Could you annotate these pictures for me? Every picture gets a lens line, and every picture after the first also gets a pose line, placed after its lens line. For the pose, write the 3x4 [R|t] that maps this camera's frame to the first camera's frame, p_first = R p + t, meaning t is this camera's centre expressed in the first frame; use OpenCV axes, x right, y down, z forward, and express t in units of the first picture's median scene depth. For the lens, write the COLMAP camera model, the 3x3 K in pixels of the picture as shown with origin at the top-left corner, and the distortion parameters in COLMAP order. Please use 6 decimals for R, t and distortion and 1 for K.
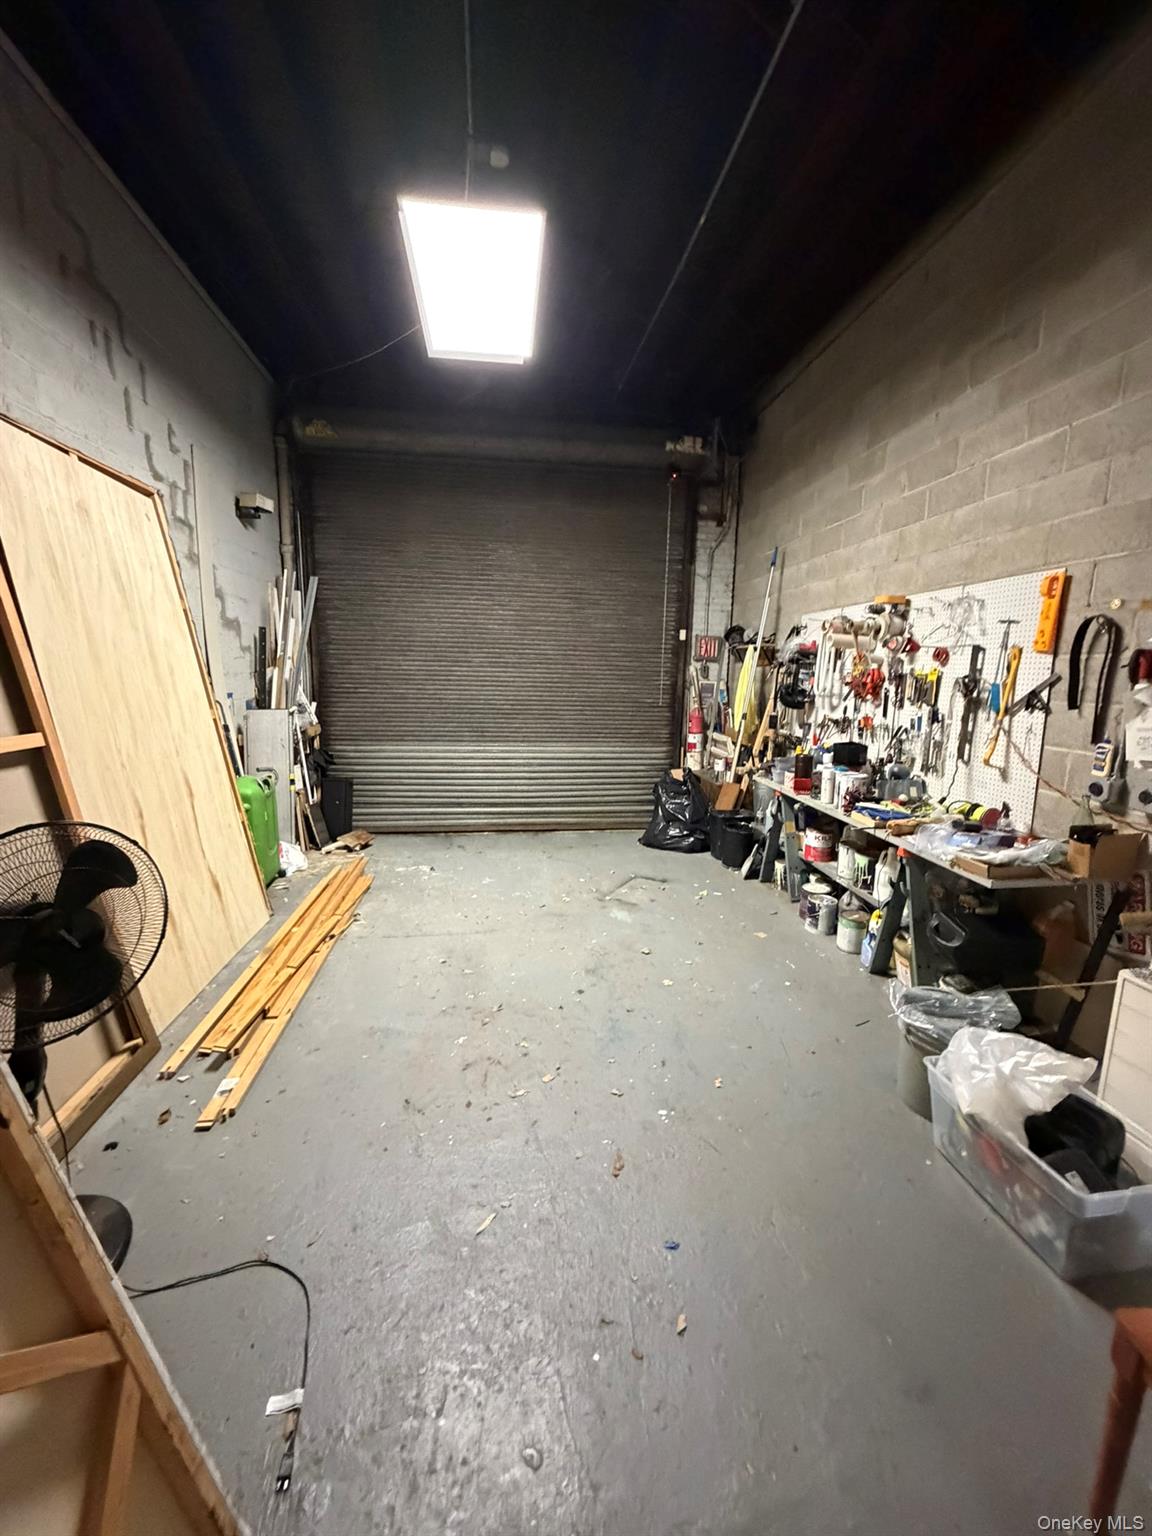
lens RADIAL K [[611.8, 0, 573.9], [0, 611.8, 768.3], [0, 0, 1]] dist [0.001736, -0.000522]
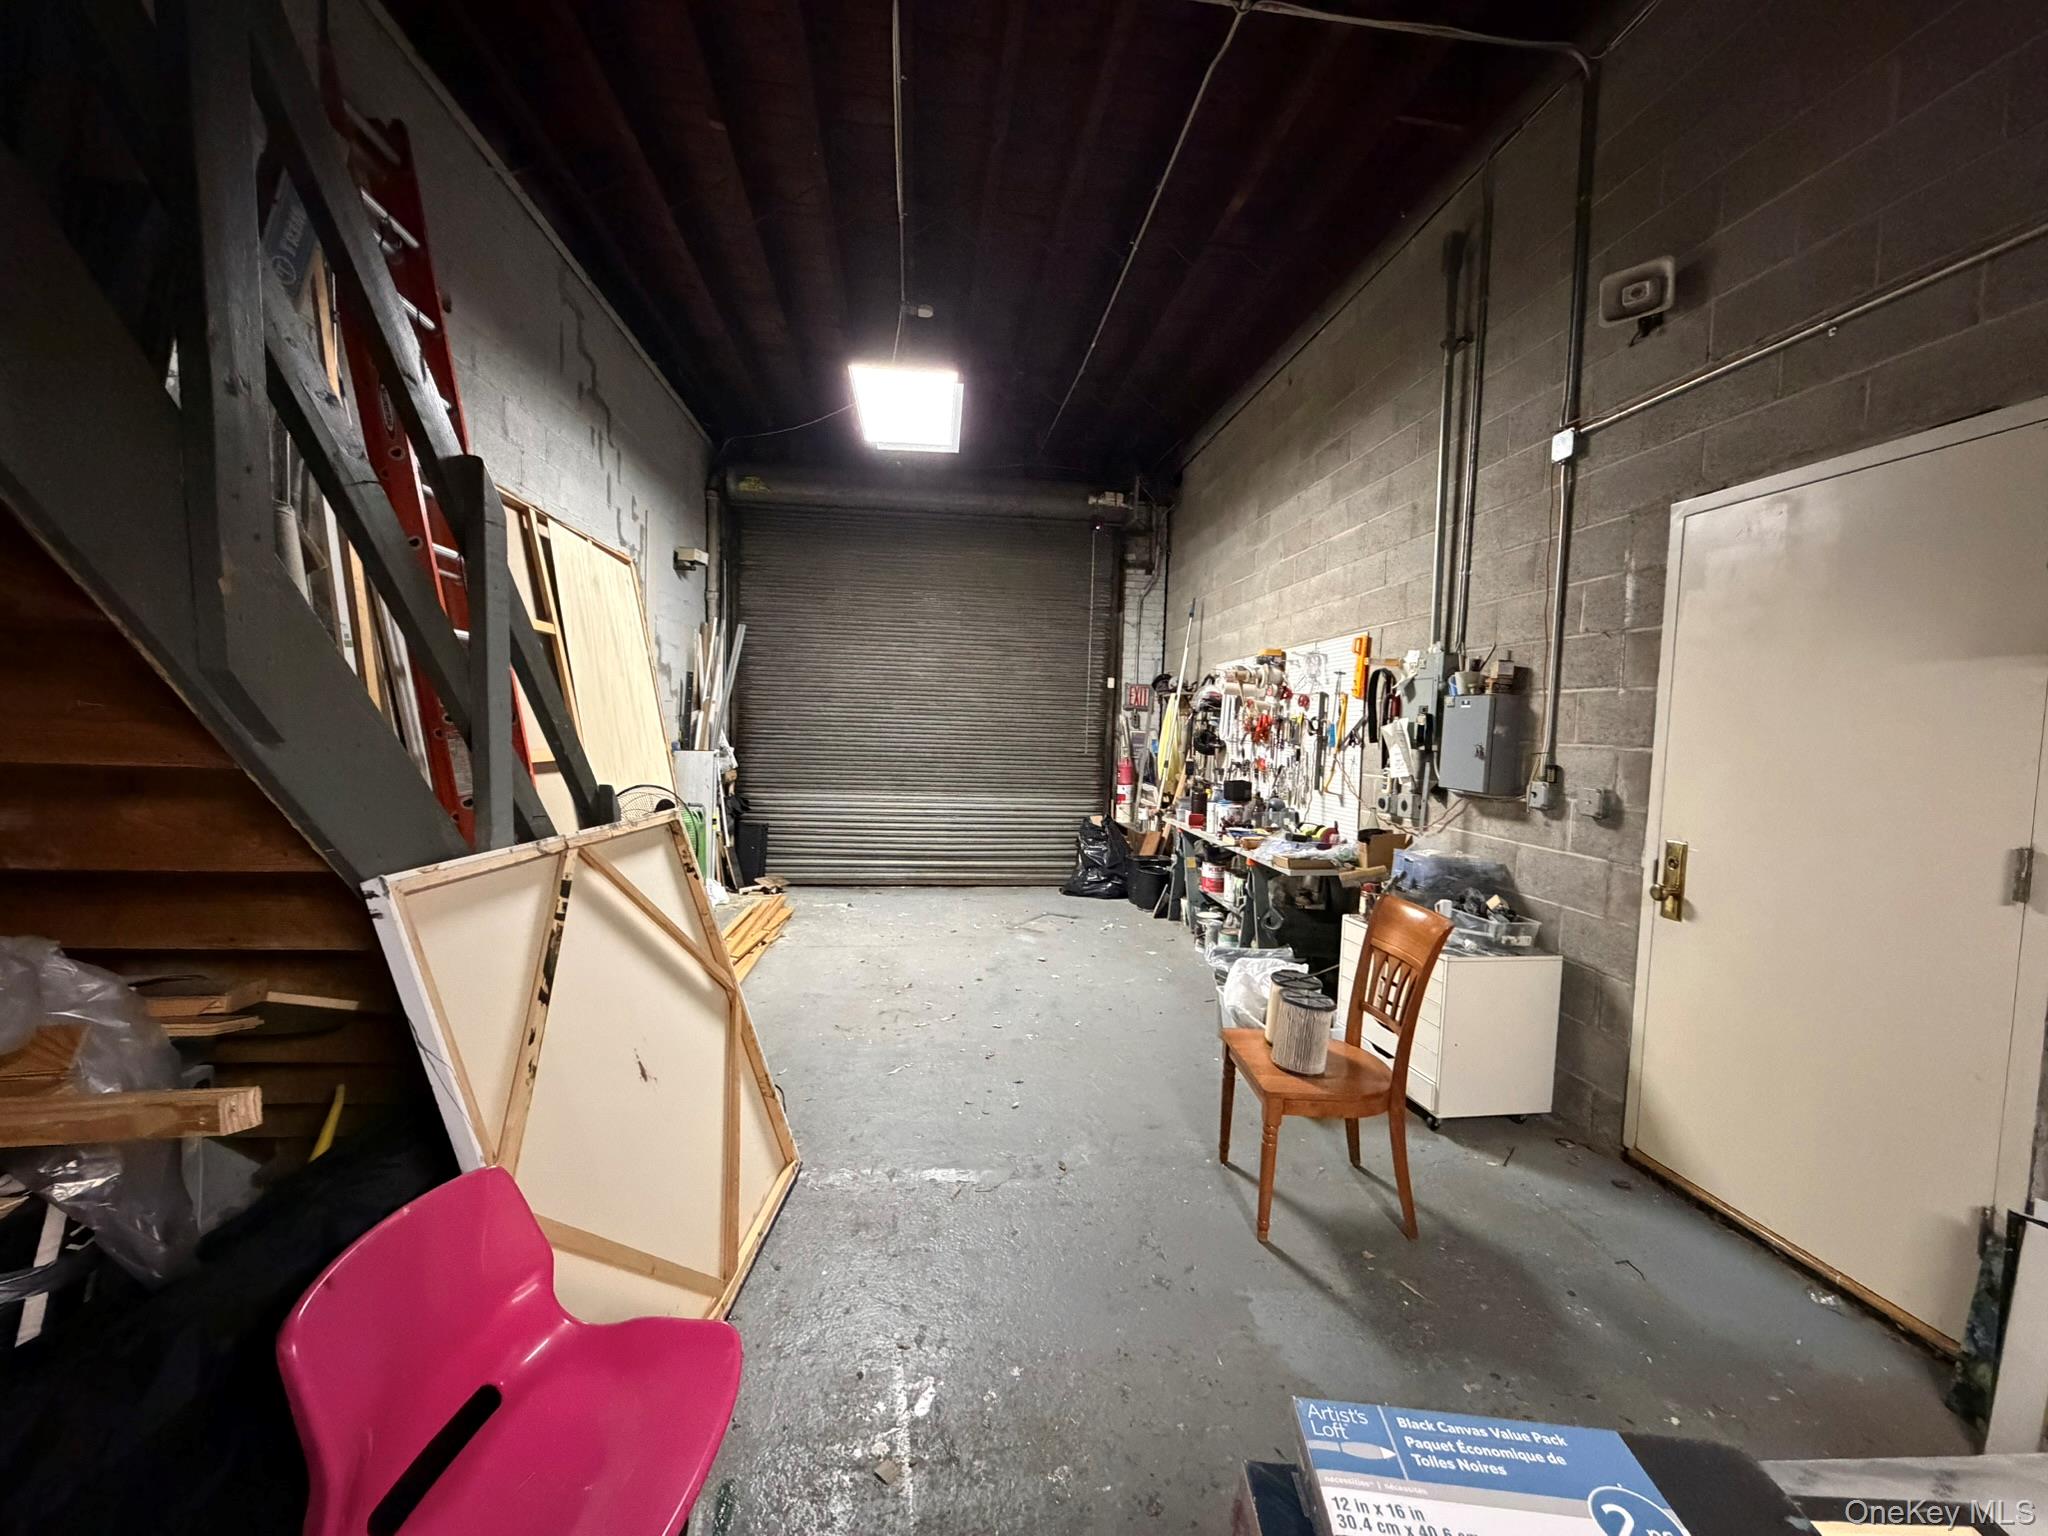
lens RADIAL K [[815.7, 0, 1011.9], [0, 815.7, 771.3], [0, 0, 1]] dist [0.001736, -0.000522]
pose [[0.999827, 0.009064, -0.016258, 0.075145], [-0.010750, 0.994227, -0.106755, 0.105236], [0.015197, 0.106911, 0.994152, -0.470270]]
